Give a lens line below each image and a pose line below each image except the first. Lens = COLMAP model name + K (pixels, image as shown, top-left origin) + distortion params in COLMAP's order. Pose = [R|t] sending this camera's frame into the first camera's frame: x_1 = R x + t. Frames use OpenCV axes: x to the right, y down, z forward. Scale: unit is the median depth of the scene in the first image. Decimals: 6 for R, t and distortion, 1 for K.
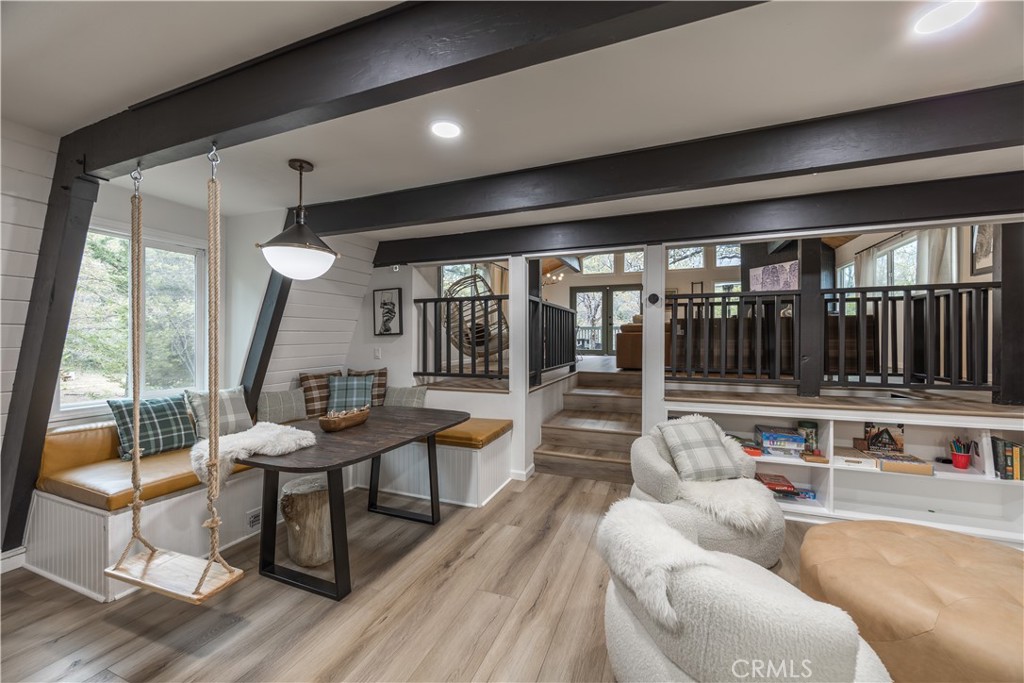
lens RADIAL K [[391.9, 0, 510.5], [0, 391.9, 341.6], [0, 0, 1]] dist [0.001421, 0.000300]
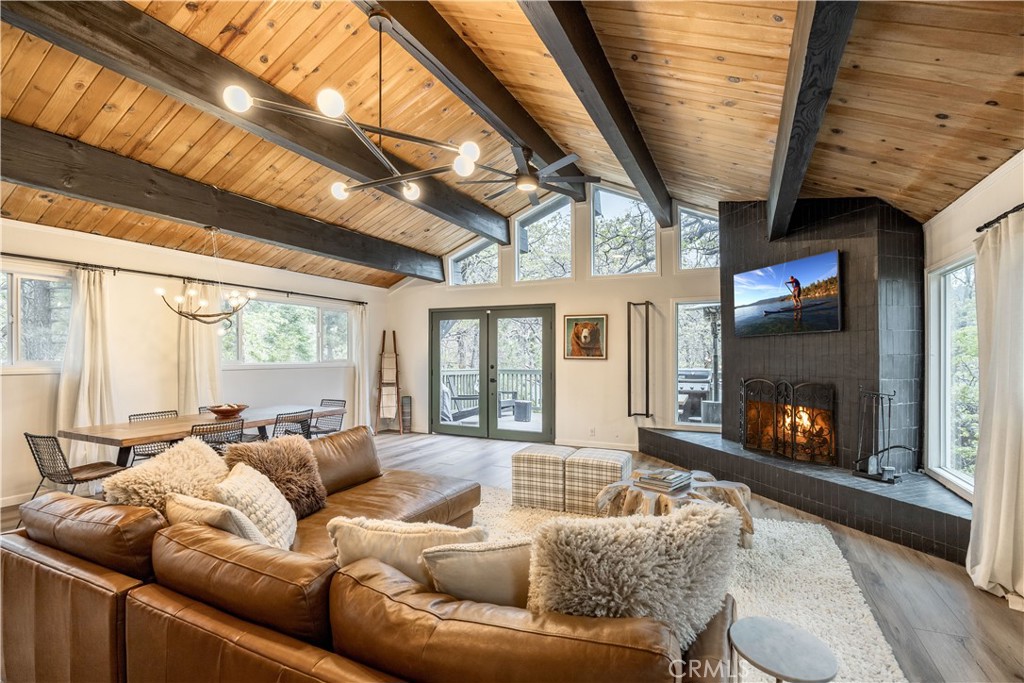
lens RADIAL K [[467.7, 0, 513.0], [0, 467.7, 339.9], [0, 0, 1]] dist [-0.009436, -0.000625]
pose [[0.996993, -0.004070, -0.077381, 0.957849], [0.001022, 0.999223, -0.039391, -0.214833], [0.077481, 0.039193, 0.996223, 1.082713]]
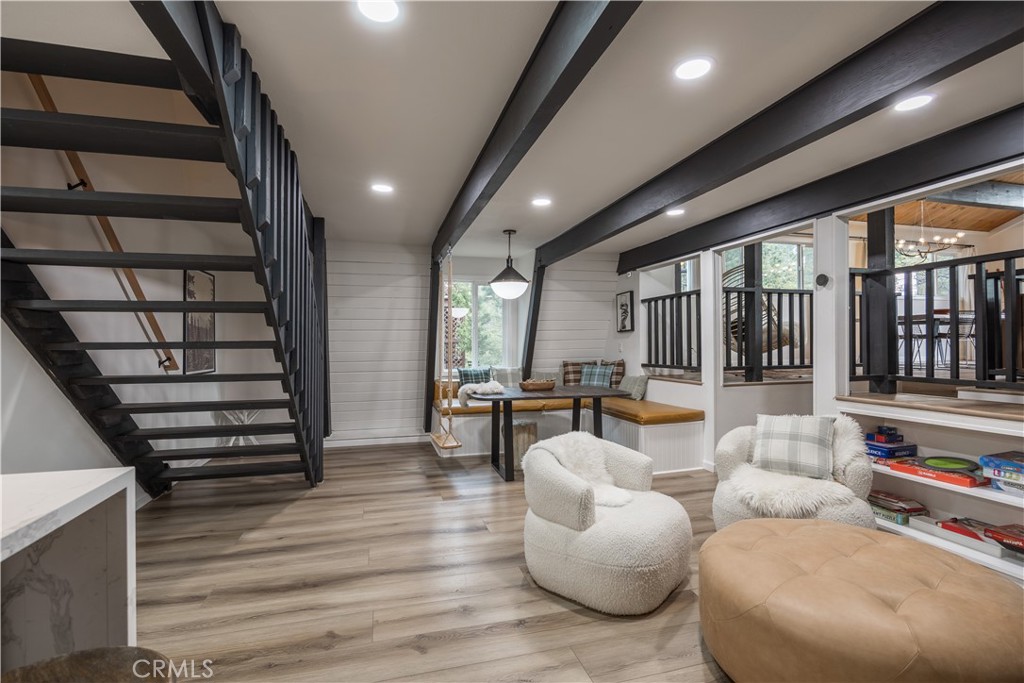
lens RADIAL K [[467.7, 0, 513.0], [0, 467.7, 339.9], [0, 0, 1]] dist [-0.009436, -0.000625]
pose [[0.618441, -0.010816, -0.785757, 0.624329], [0.004728, 0.999938, -0.010042, 0.022245], [0.785817, 0.002495, 0.618454, -0.141235]]
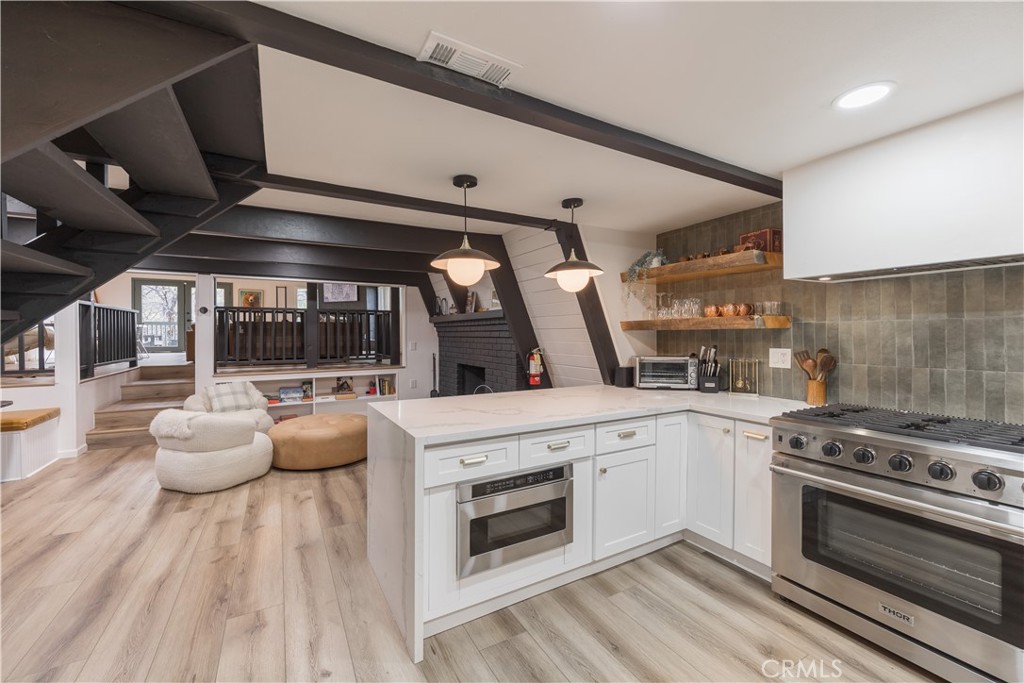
lens RADIAL K [[401.7, 0, 509.6], [0, 401.7, 337.4], [0, 0, 1]] dist [0.001546, 0.000083]
pose [[0.622868, -0.008916, 0.782276, -0.087162], [0.007918, 0.999956, 0.005093, -0.002208], [-0.782287, 0.003022, 0.622911, -0.704971]]
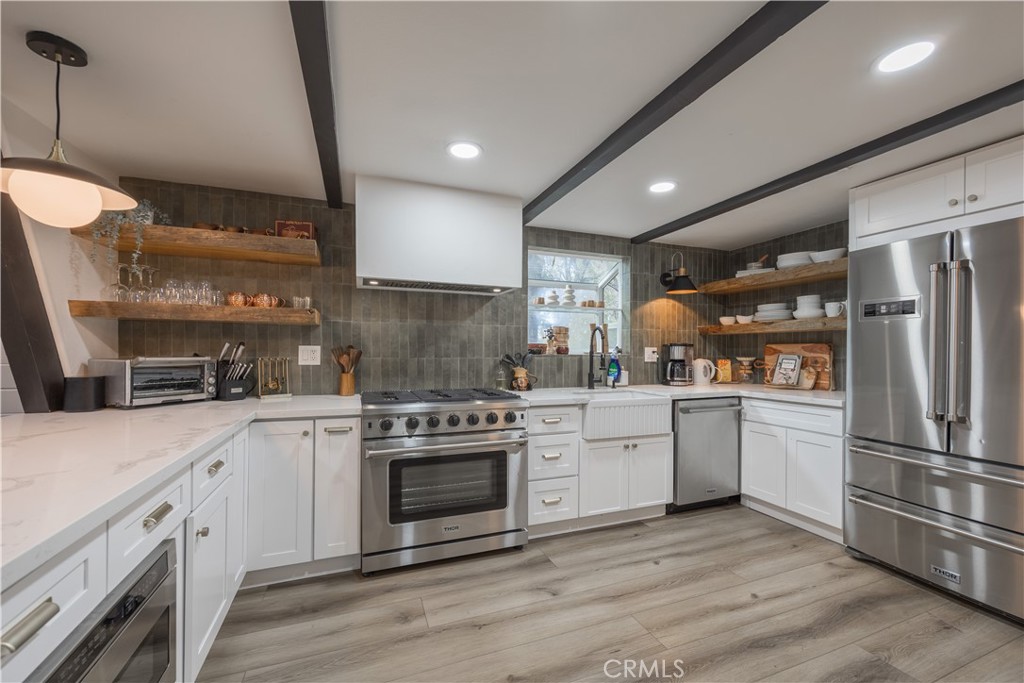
lens RADIAL K [[413.4, 0, 498.1], [0, 413.4, 352.0], [0, 0, 1]] dist [-0.001292, 0.000137]
pose [[-0.670861, -0.009082, 0.741527, -0.009387], [-0.005749, 0.999959, 0.007046, 0.025364], [-0.741561, 0.000464, -0.670886, -0.430252]]
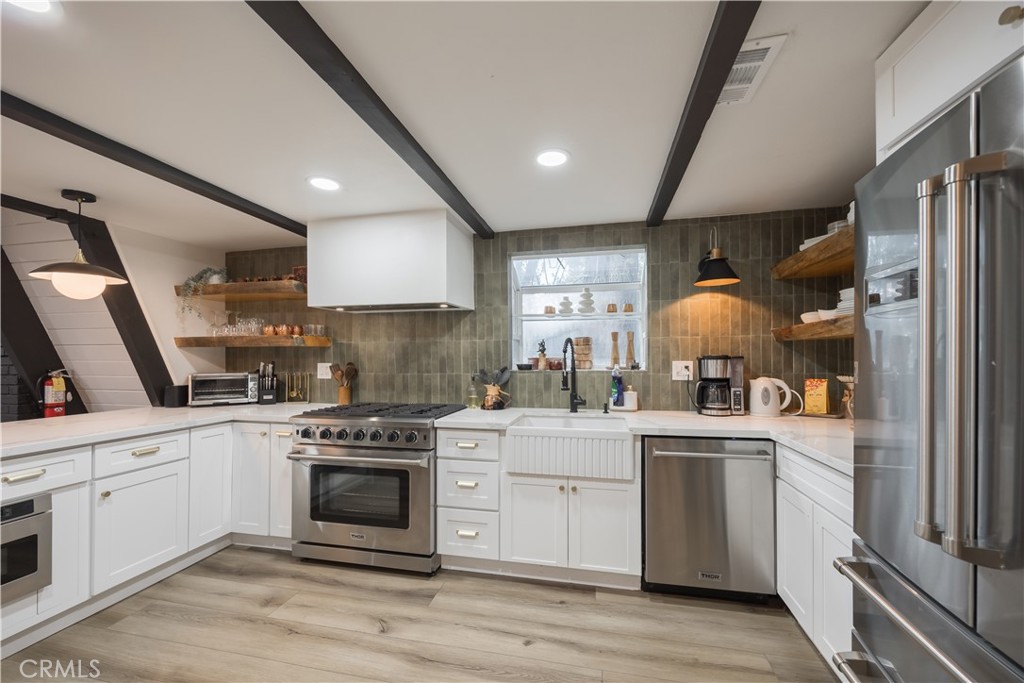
lens RADIAL K [[401.1, 0, 512.1], [0, 401.1, 357.0], [0, 0, 1]] dist [-0.001481, -0.000103]
pose [[-0.152433, 0.000118, 0.988314, -0.155492], [0.006532, 0.999978, 0.000888, 0.011592], [-0.988292, 0.006591, -0.152430, -0.884276]]
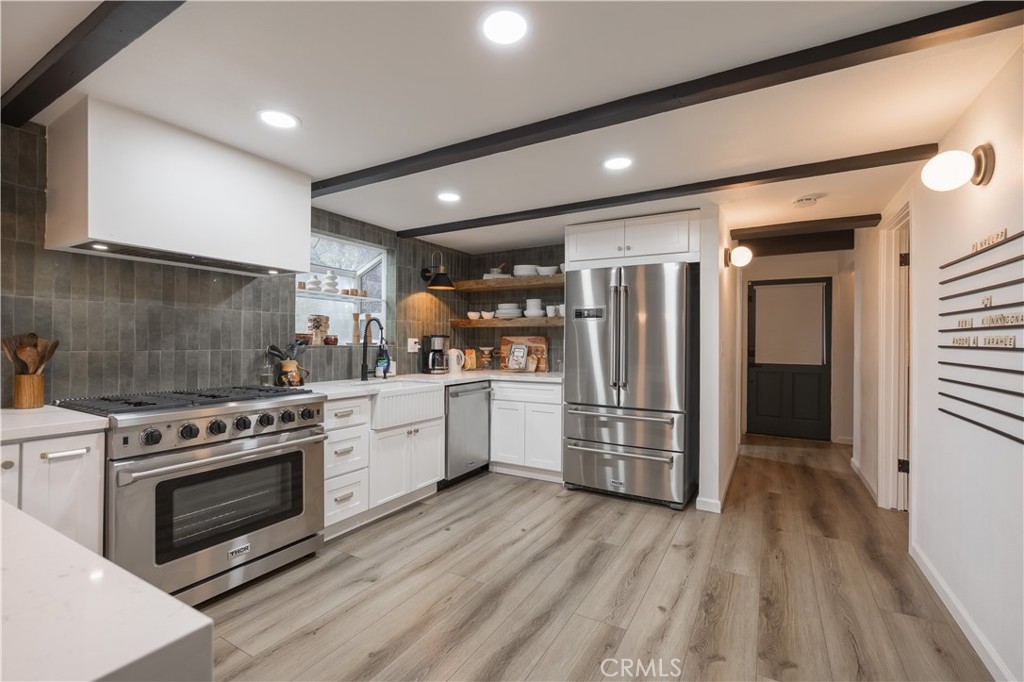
lens RADIAL K [[455.3, 0, 507.5], [0, 455.3, 340.7], [0, 0, 1]] dist [-0.004451, -0.000168]
pose [[-0.987870, -0.008079, 0.155072, 0.058823], [-0.008555, 0.999961, -0.002398, 0.025605], [-0.155046, -0.003696, -0.987900, -0.297651]]
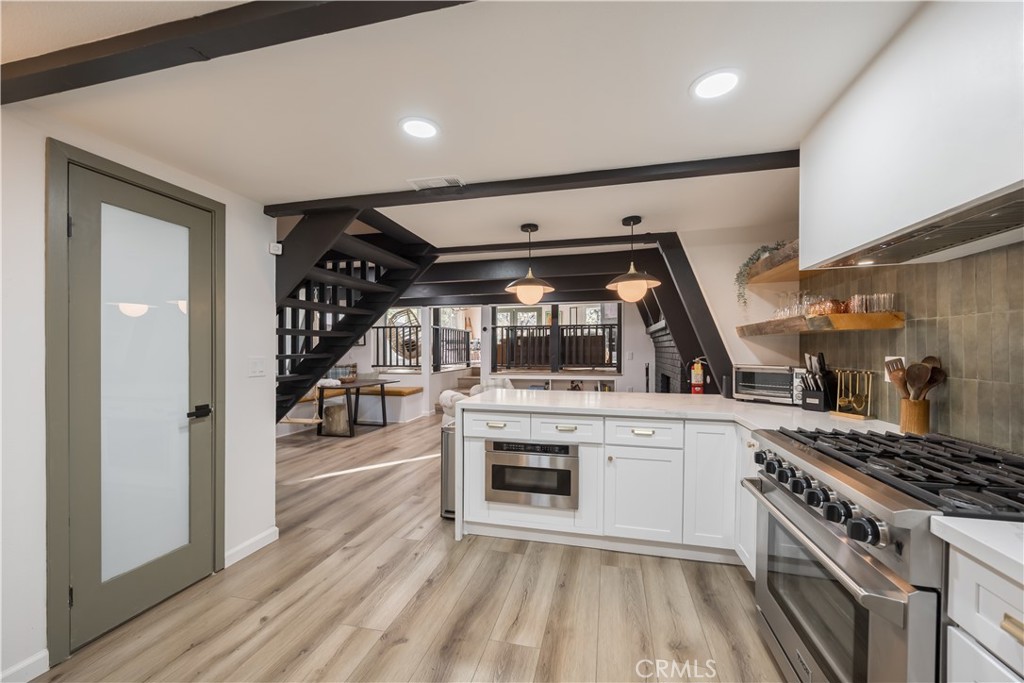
lens RADIAL K [[395.4, 0, 509.6], [0, 395.4, 352.6], [0, 0, 1]] dist [0.000748, 0.000131]
pose [[0.991006, -0.004847, 0.133728, 0.166321], [0.004276, 0.999980, 0.004556, 0.013242], [-0.133747, -0.003943, 0.991008, -1.034518]]
